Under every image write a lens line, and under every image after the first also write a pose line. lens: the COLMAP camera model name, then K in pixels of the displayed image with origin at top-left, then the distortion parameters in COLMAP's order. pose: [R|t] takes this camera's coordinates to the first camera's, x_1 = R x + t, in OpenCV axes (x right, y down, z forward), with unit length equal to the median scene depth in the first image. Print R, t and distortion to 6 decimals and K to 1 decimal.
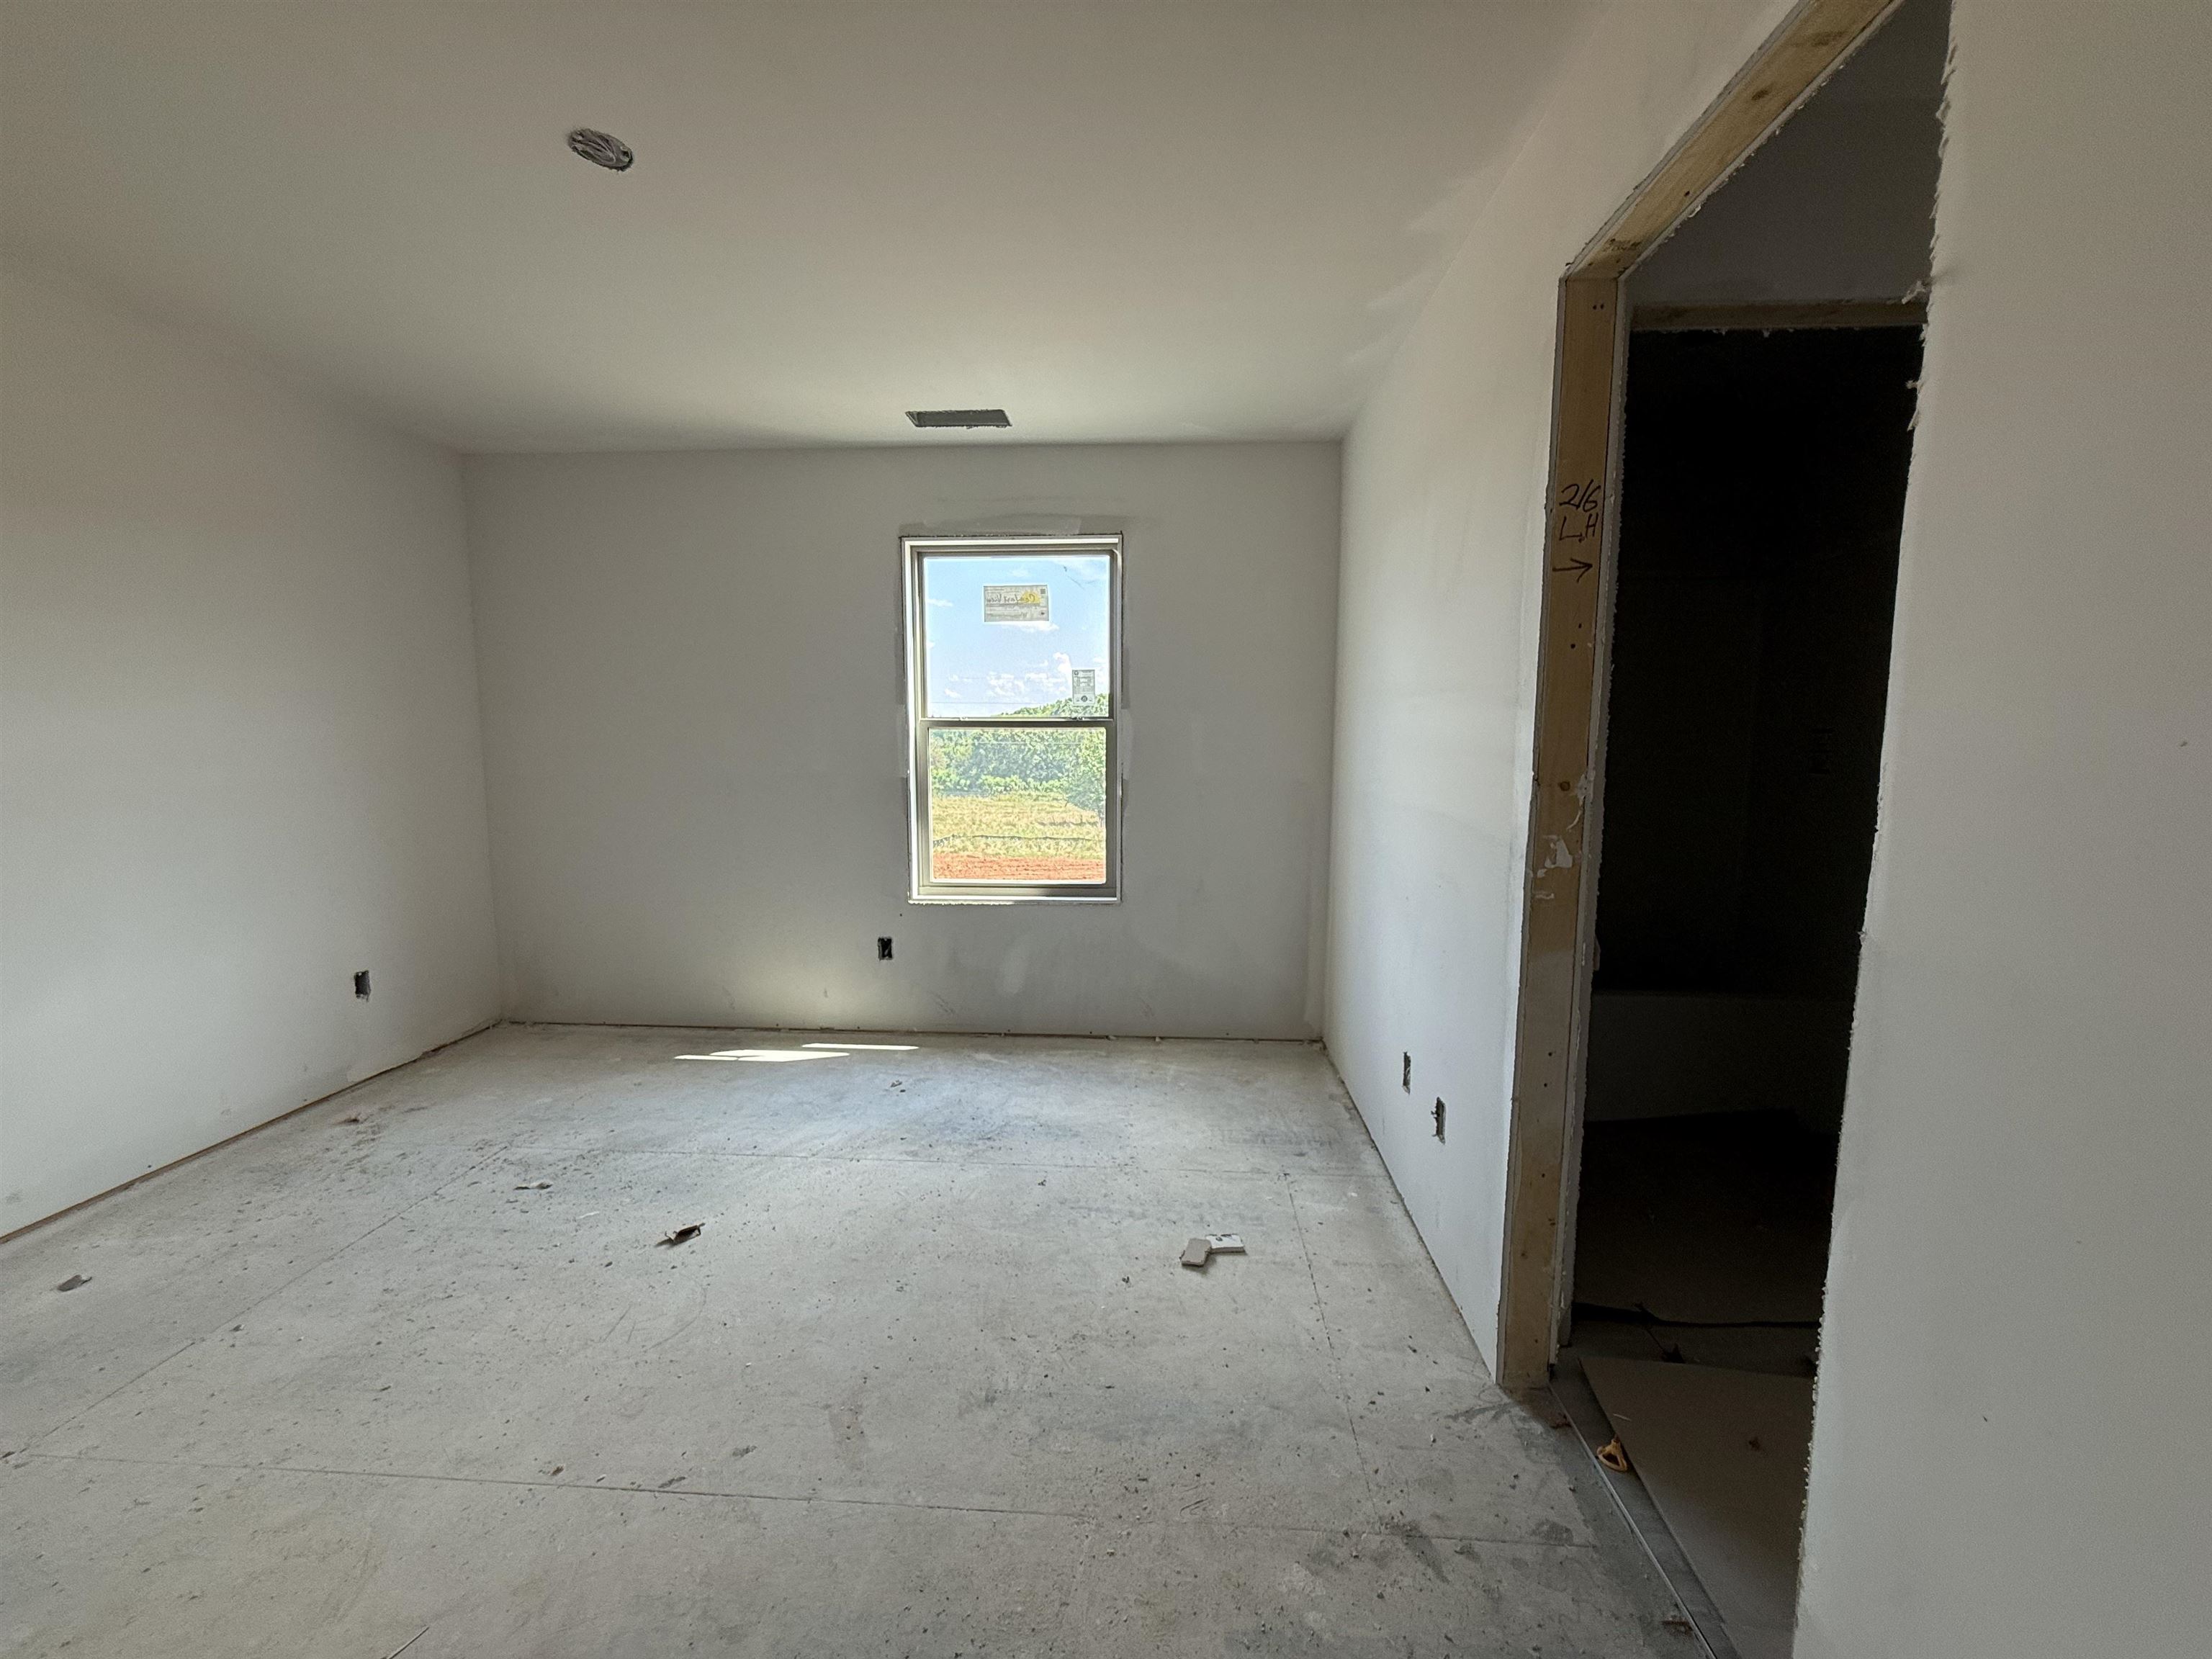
lens RADIAL K [[955.7, 0, 1106.0], [0, 955.7, 829.5], [0, 0, 1]] dist [0.000602, 0.000110]
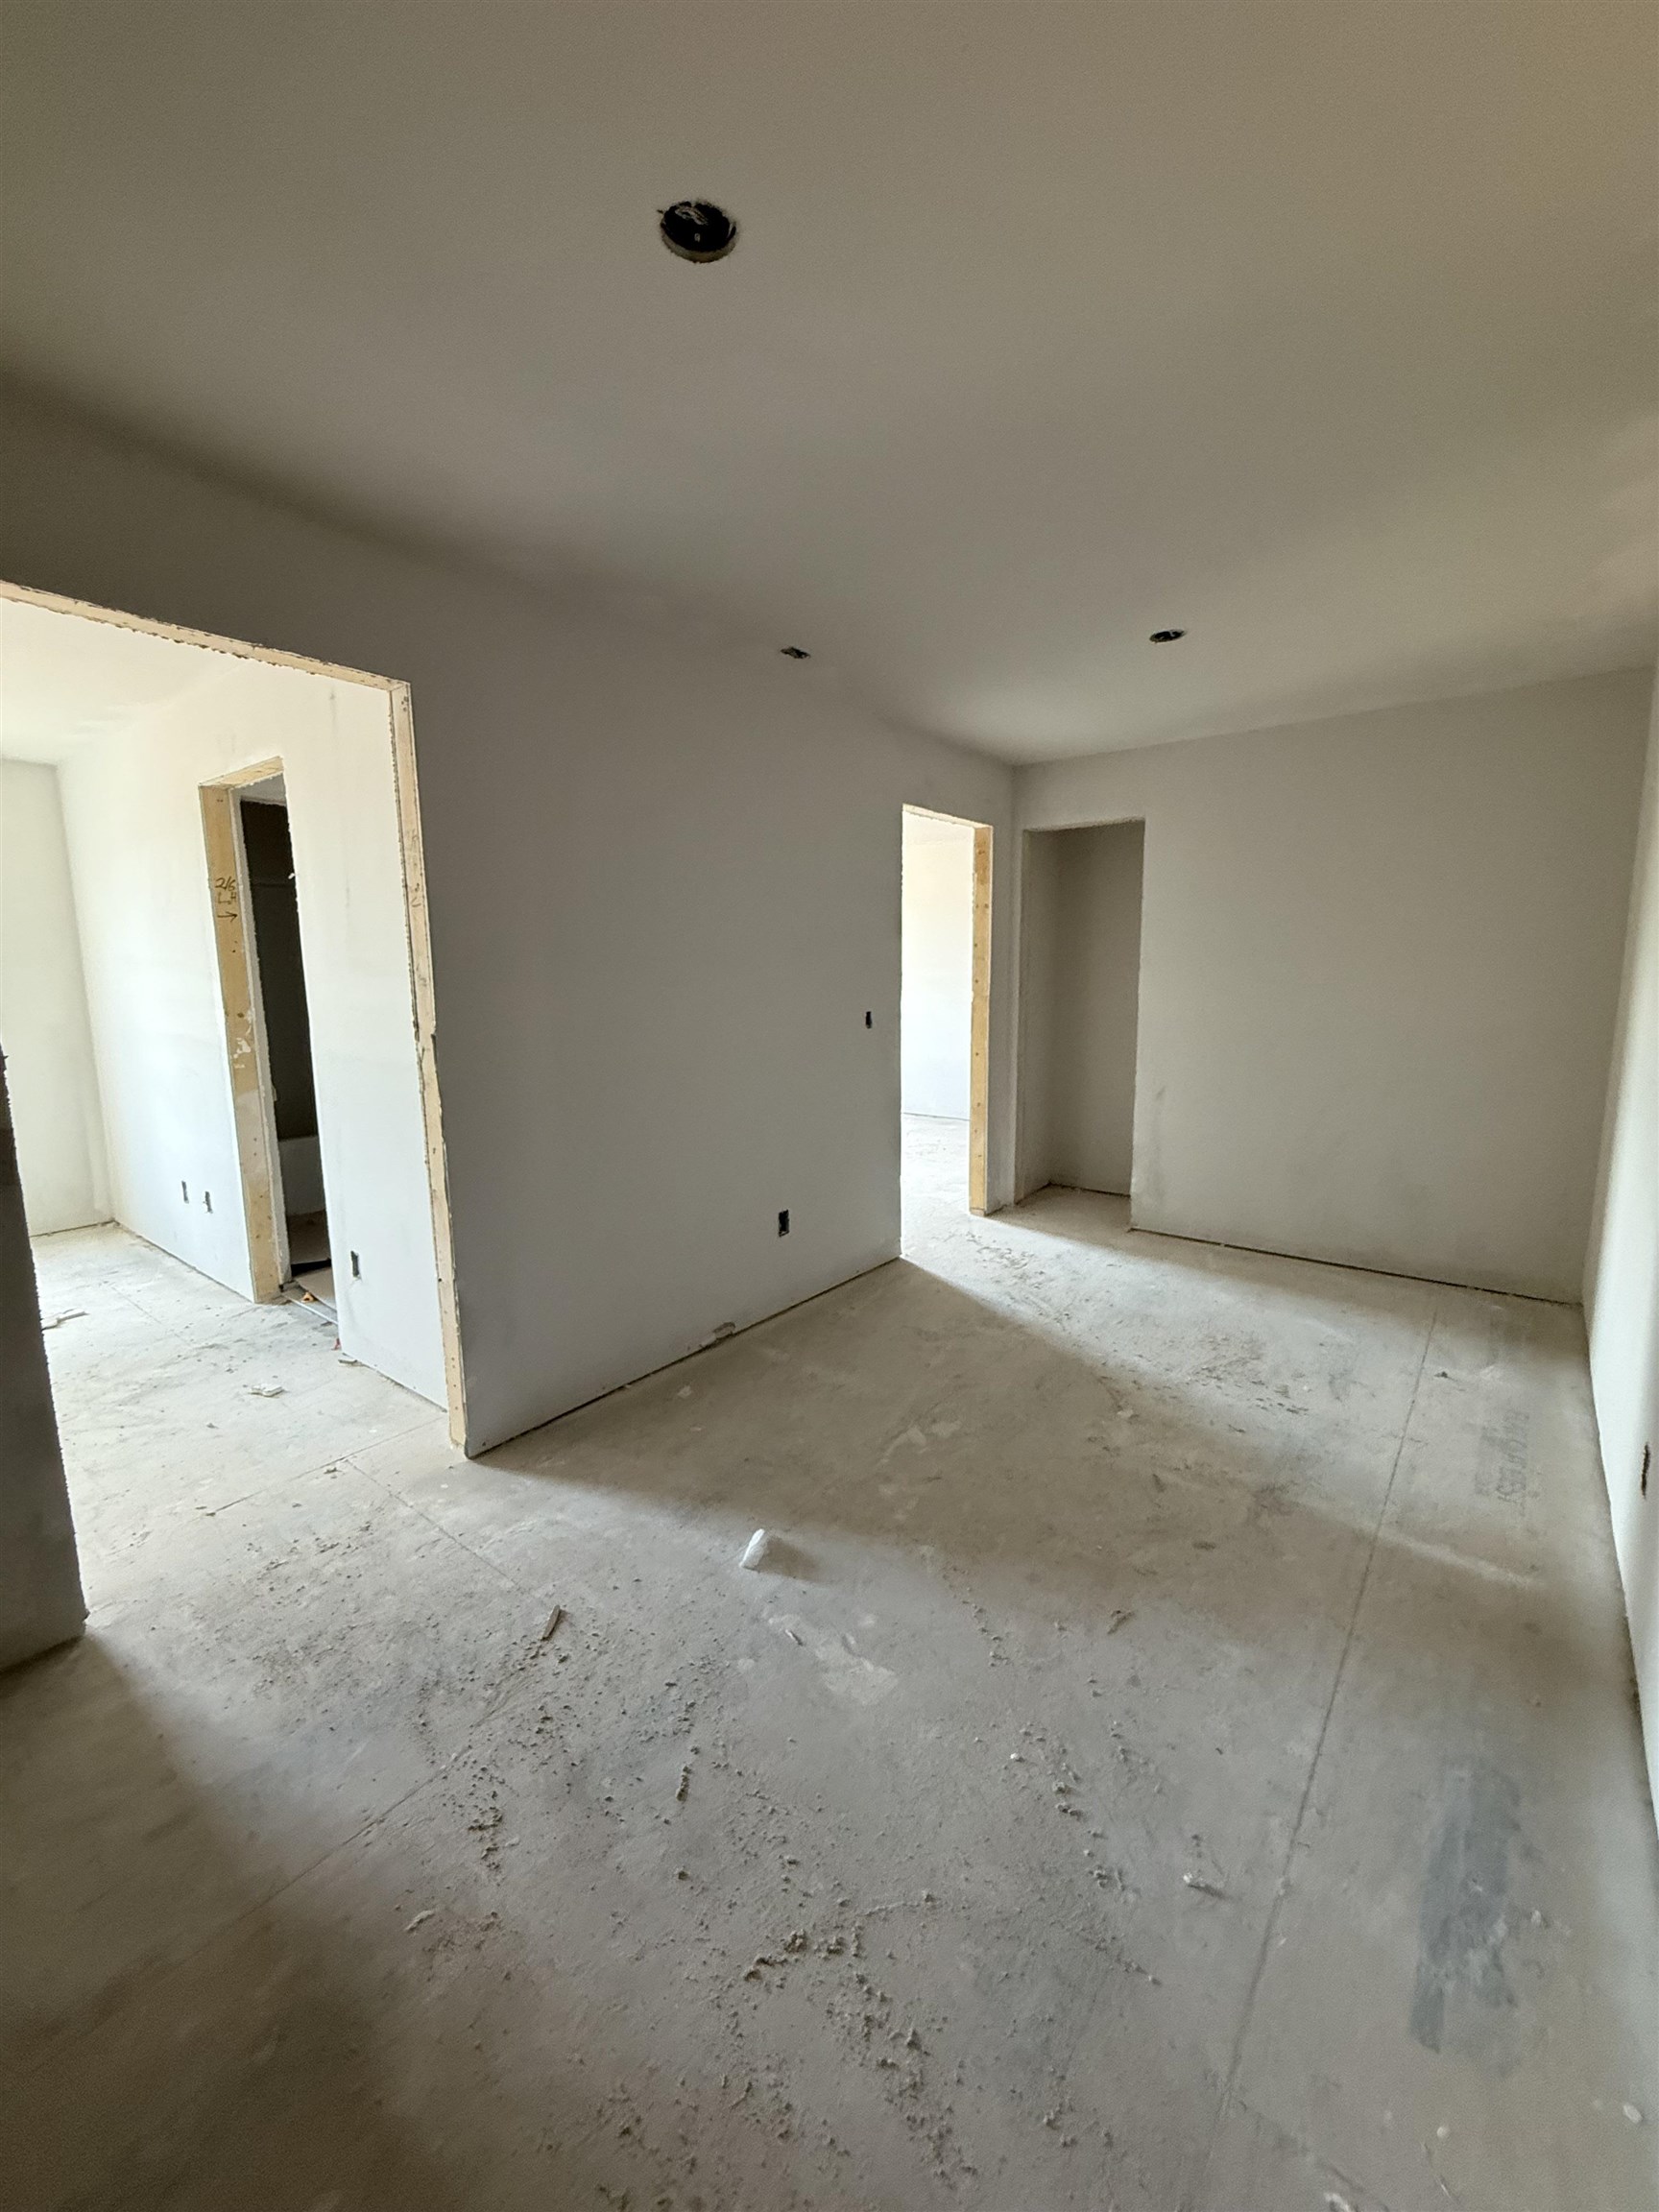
lens RADIAL K [[886.1, 0, 829.5], [0, 886.1, 1106.0], [0, 0, 1]] dist [-0.002171, -0.000191]
pose [[0.580571, -0.136199, 0.802737, -0.135181], [0.093742, 0.990535, 0.100265, 0.028762], [-0.808795, 0.017039, 0.587844, -0.440486]]
